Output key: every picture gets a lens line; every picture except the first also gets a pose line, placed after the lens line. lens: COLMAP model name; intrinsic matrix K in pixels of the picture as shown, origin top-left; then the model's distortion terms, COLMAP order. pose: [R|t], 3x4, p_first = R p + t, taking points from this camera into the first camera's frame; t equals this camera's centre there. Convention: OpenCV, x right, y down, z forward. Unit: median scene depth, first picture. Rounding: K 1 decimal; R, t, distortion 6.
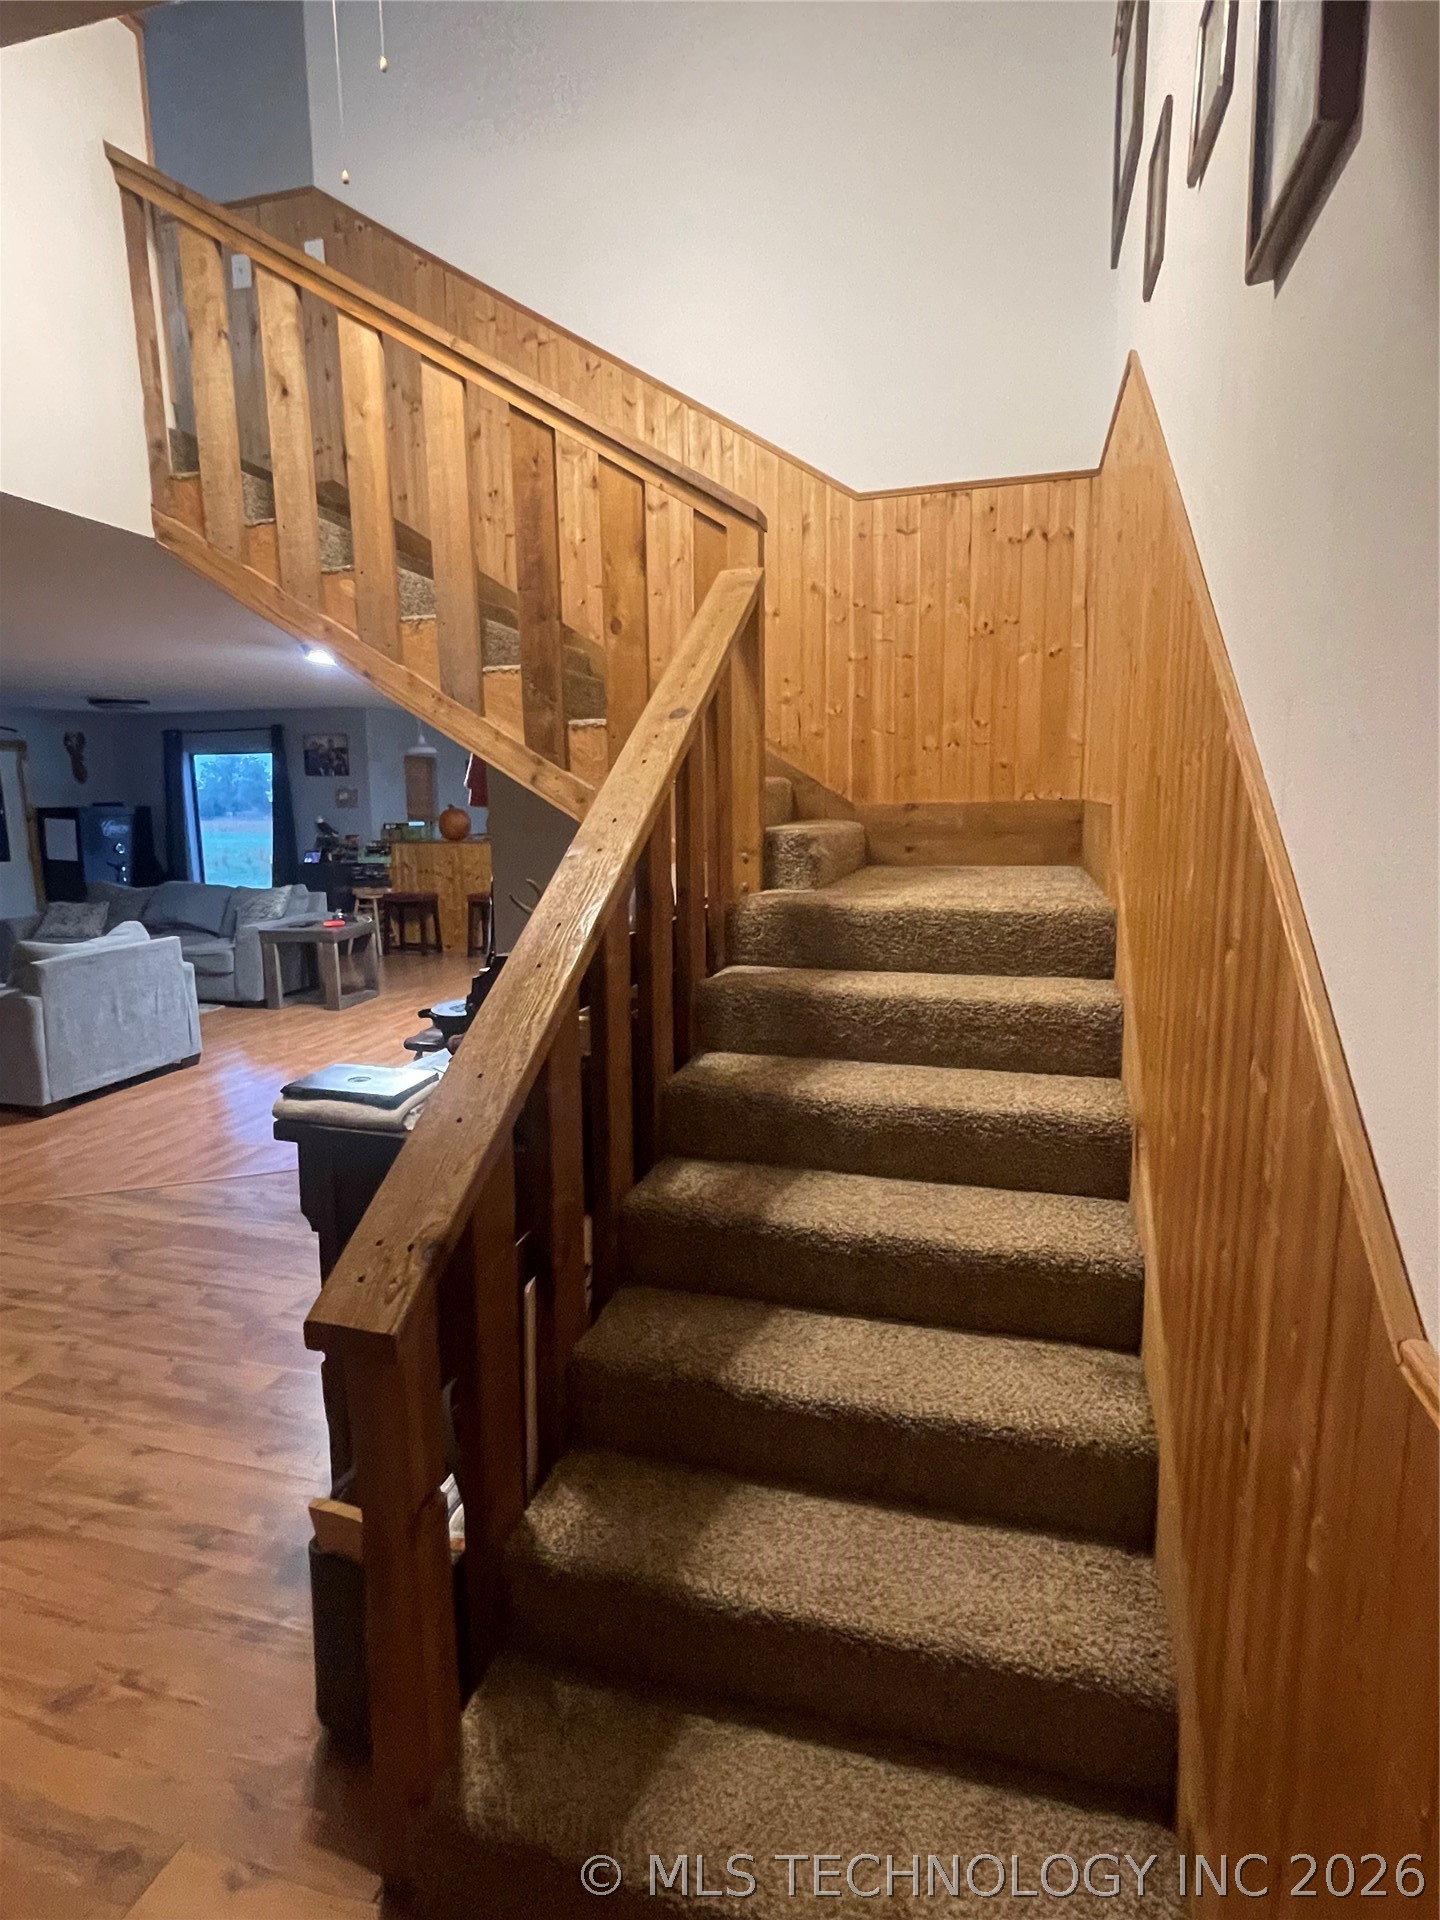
lens RADIAL K [[1032.0, 0, 720.0], [0, 1032.0, 960.0], [0, 0, 1]] dist [0.002176, -0.000589]
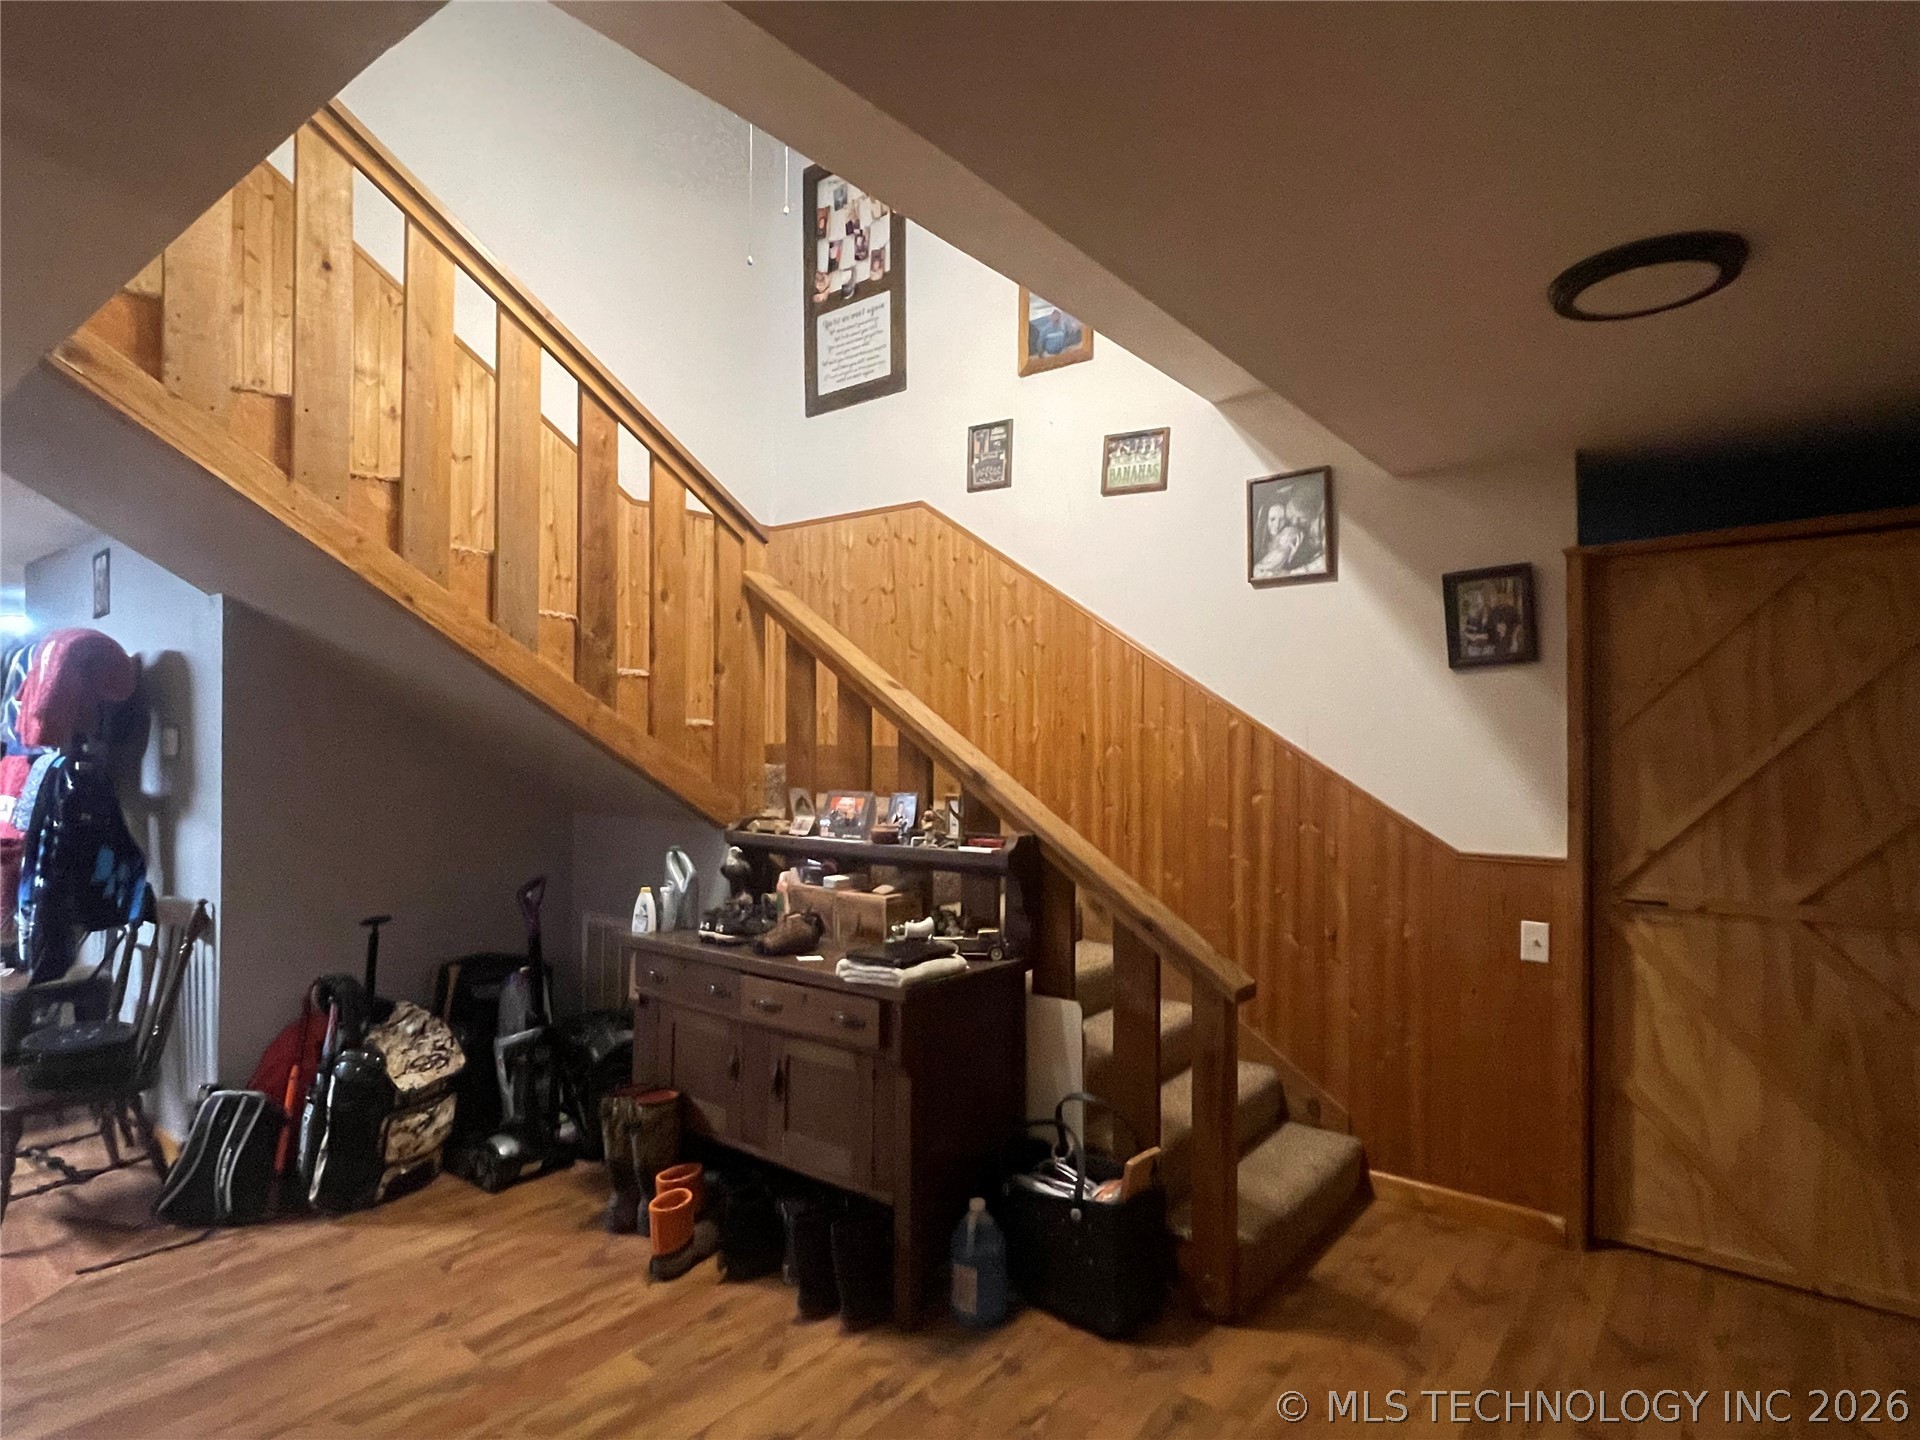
lens RADIAL K [[1032.0, 0, 960.0], [0, 1032.0, 720.0], [0, 0, 1]] dist [0.002176, -0.000589]
pose [[0.372186, 0.030463, 0.927658, -1.006696], [0.137803, 0.986571, -0.087686, -0.030089], [-0.917871, 0.160470, 0.362990, 0.265725]]
